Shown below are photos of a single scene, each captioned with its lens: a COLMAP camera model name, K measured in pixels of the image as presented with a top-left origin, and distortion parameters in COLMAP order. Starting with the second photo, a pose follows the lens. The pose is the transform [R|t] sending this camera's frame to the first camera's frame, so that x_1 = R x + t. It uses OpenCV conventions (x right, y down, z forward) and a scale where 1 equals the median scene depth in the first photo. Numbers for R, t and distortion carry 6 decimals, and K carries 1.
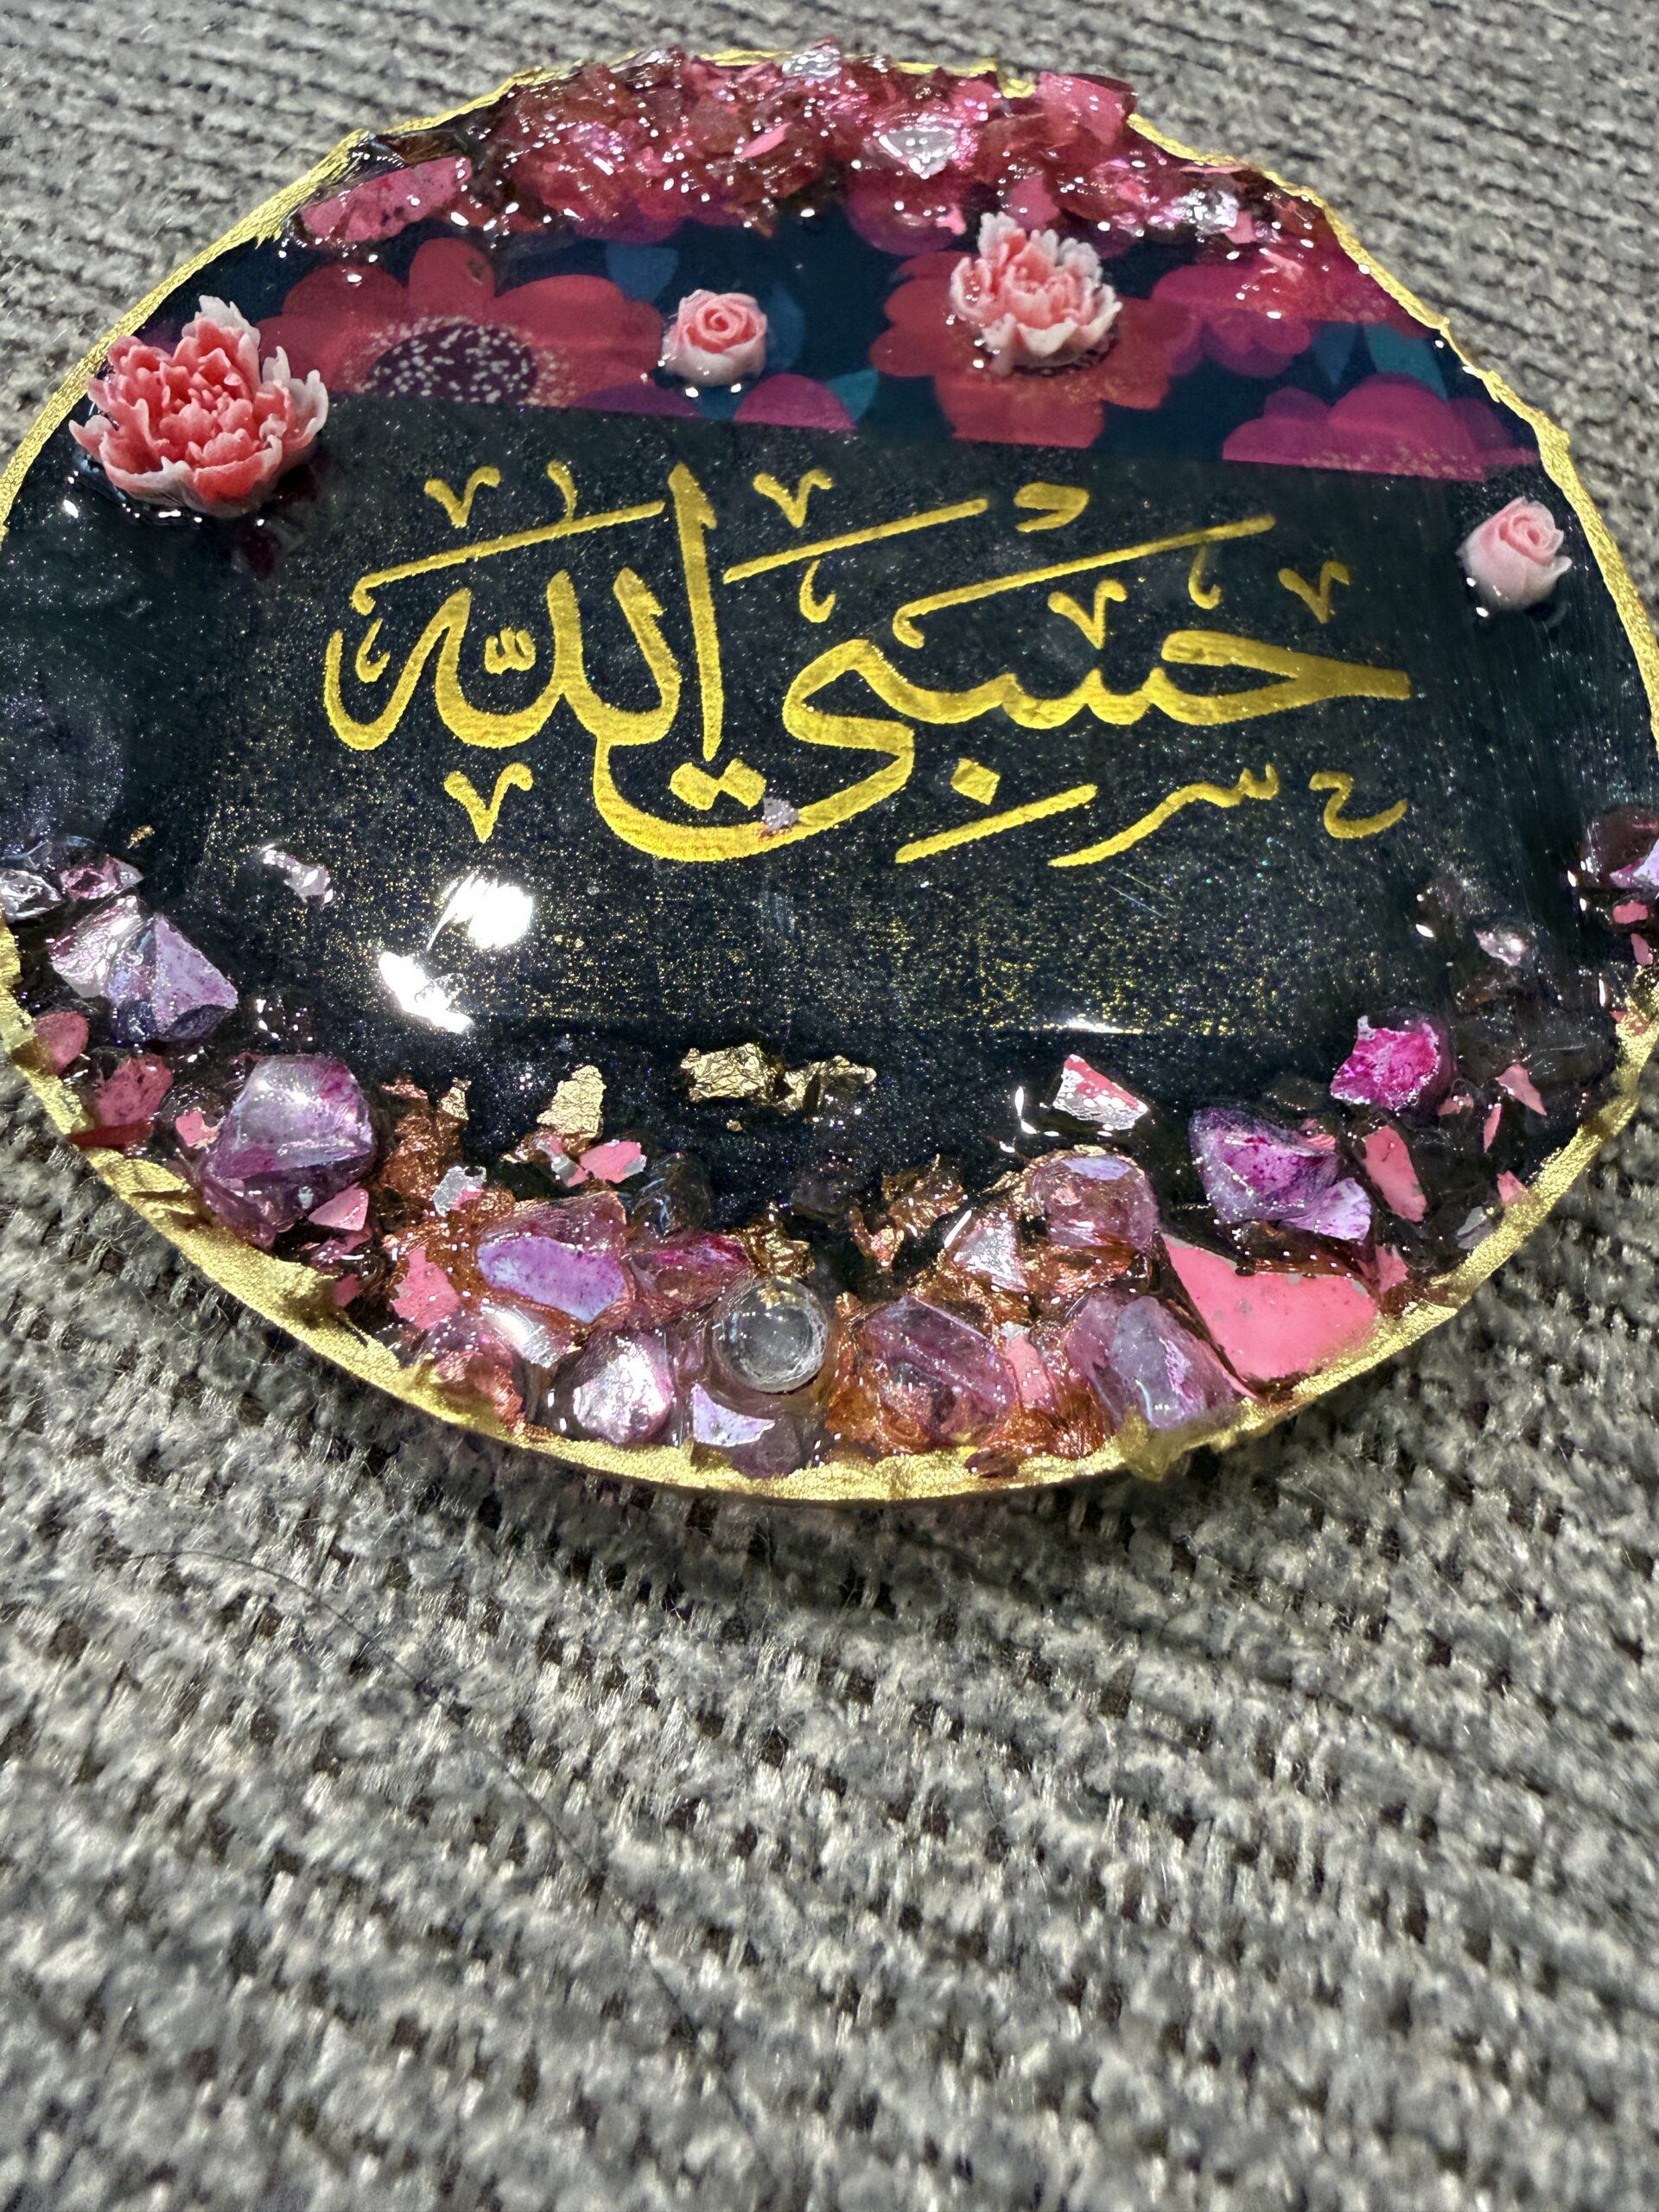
lens RADIAL K [[1564.2, 0, 838.1], [0, 1564.2, 1100.2], [0, 0, 1]] dist [0.006005, -0.000625]
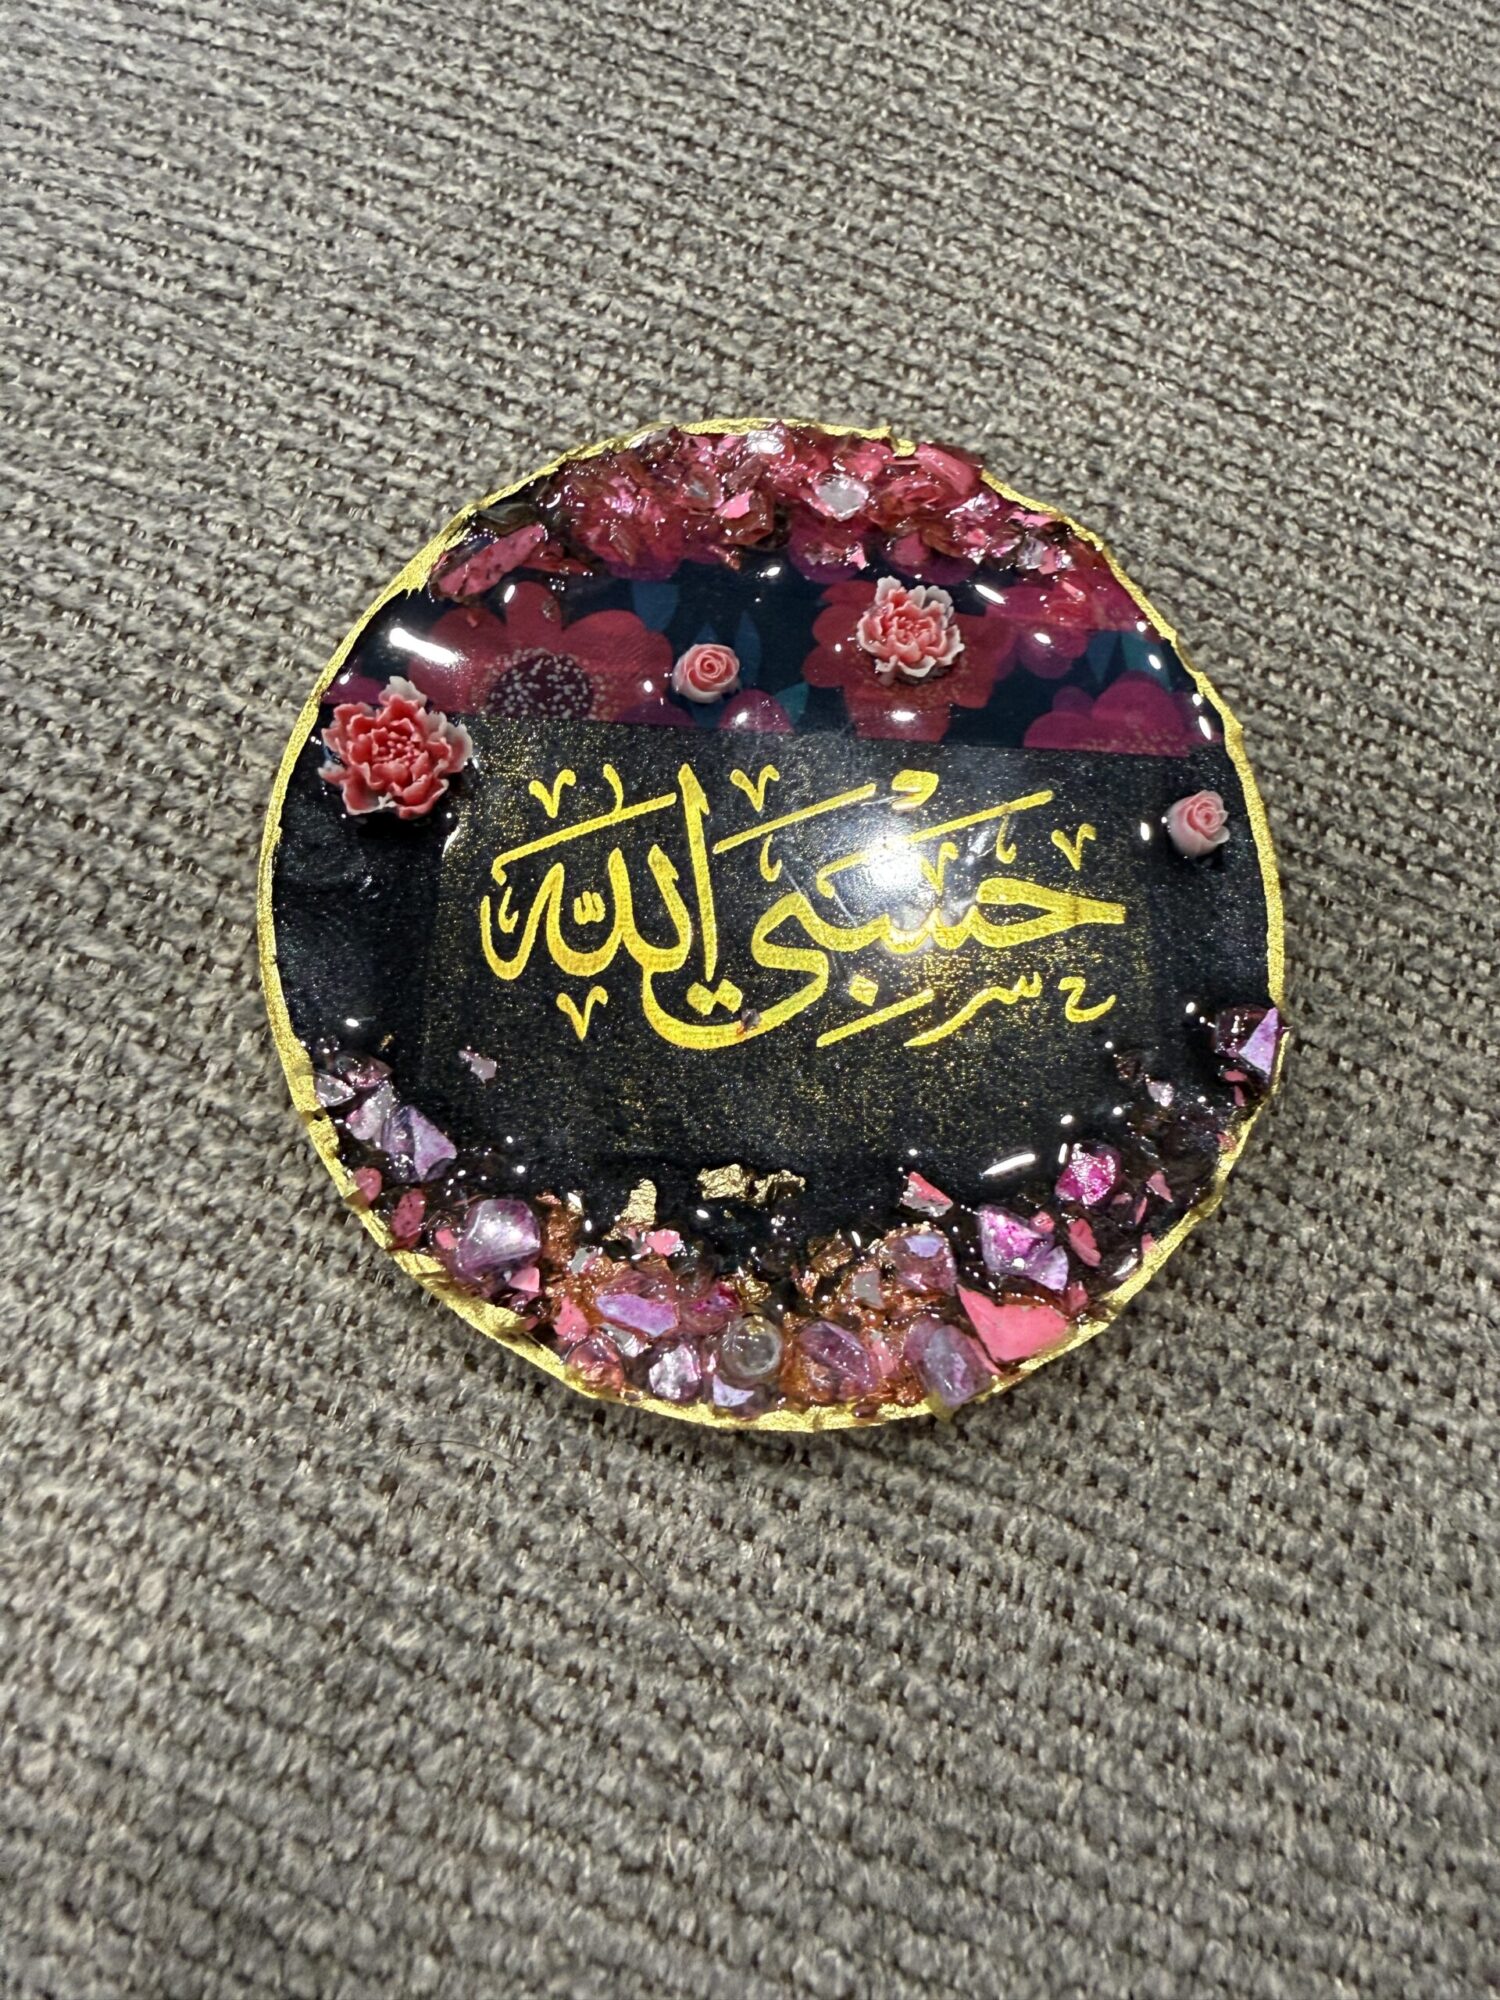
lens RADIAL K [[1379.8, 0, 749.2], [0, 1379.8, 996.2], [0, 0, 1]] dist [0.025667, -0.033005]
pose [[0.999698, 0.008192, 0.023166, -0.082449], [-0.012556, 0.980712, 0.195052, -0.560276], [-0.021121, -0.195284, 0.980519, -0.546530]]
